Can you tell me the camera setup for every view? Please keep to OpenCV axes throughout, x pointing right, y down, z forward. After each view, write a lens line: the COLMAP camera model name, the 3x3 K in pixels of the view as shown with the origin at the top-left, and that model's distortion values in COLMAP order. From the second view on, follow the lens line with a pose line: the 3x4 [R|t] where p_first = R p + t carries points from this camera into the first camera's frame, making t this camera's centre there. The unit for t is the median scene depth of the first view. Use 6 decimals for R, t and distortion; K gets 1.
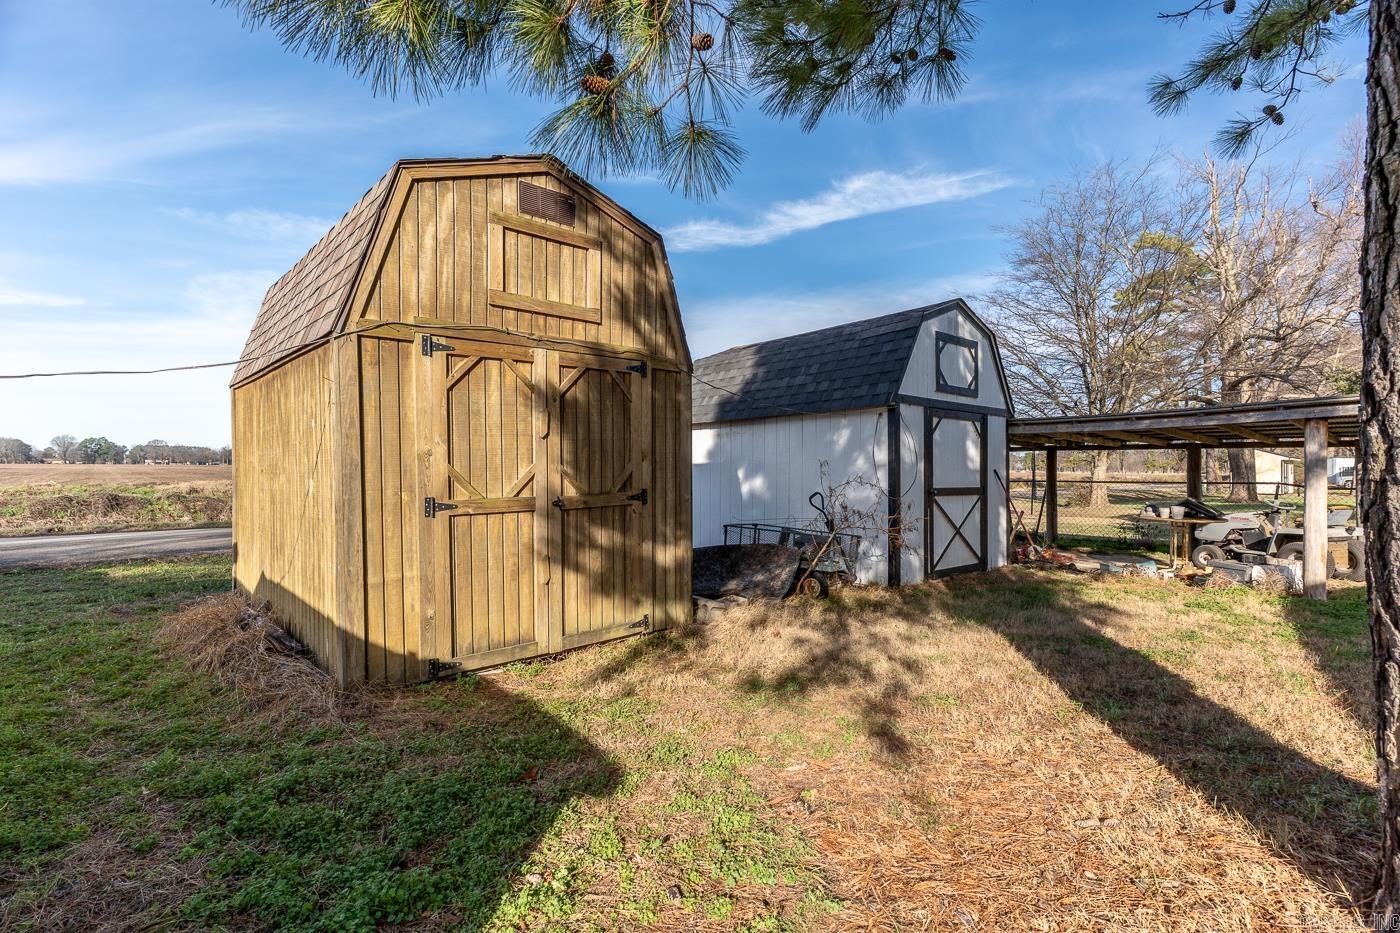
lens RADIAL K [[665.7, 0, 700.0], [0, 665.7, 466.5], [0, 0, 1]] dist [0.009312, -0.000162]
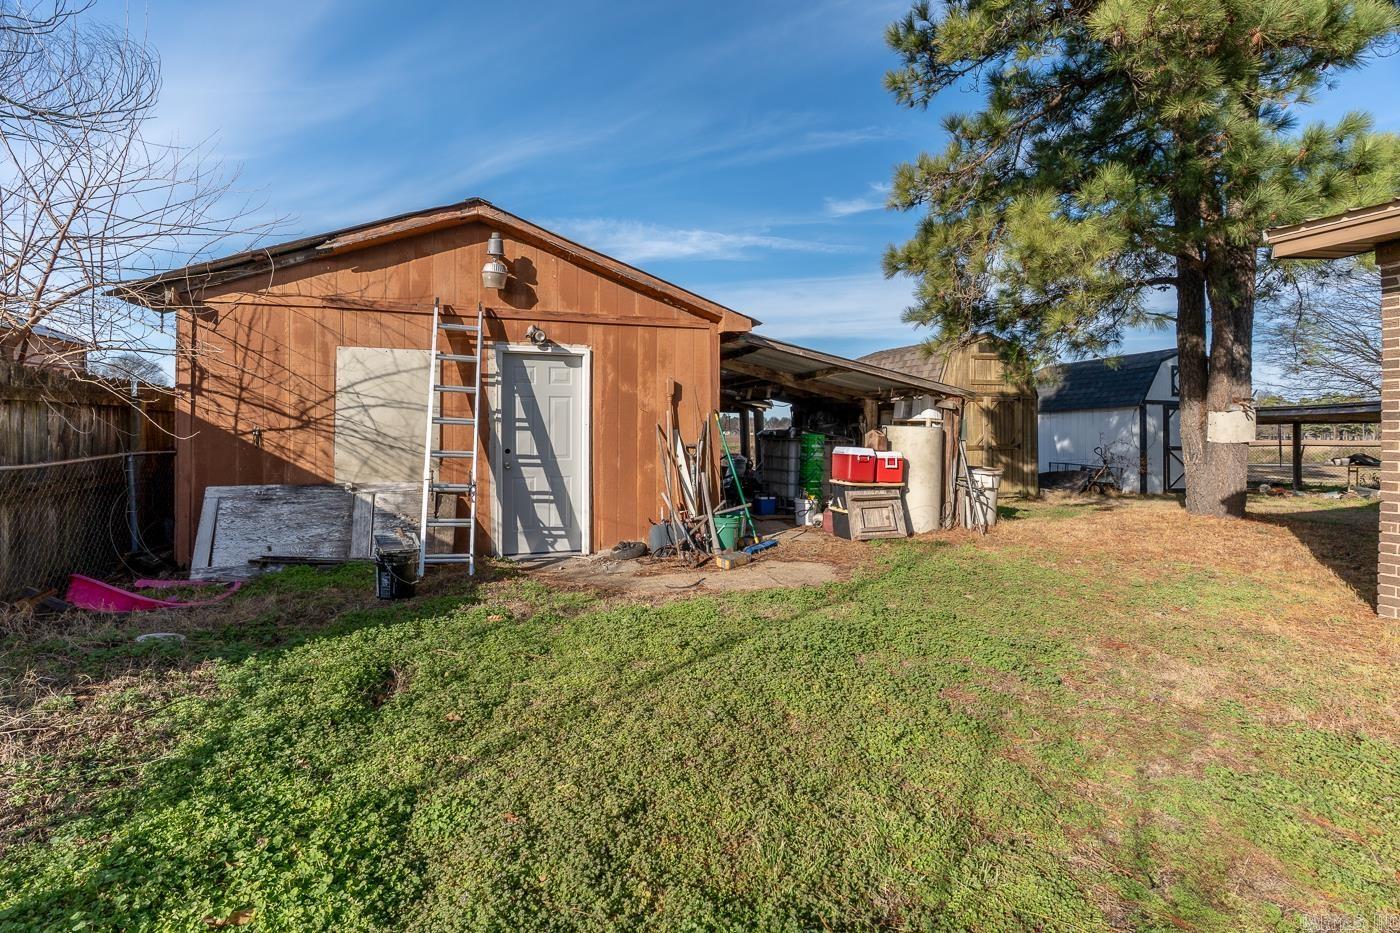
lens RADIAL K [[628.7, 0, 698.3], [0, 628.7, 429.6], [0, 0, 1]] dist [-0.000988, -0.000119]
pose [[0.906393, 0.000558, -0.422435, -0.151251], [-0.001948, 0.999994, -0.002859, -0.009517], [0.422431, 0.003415, 0.906389, -1.517829]]
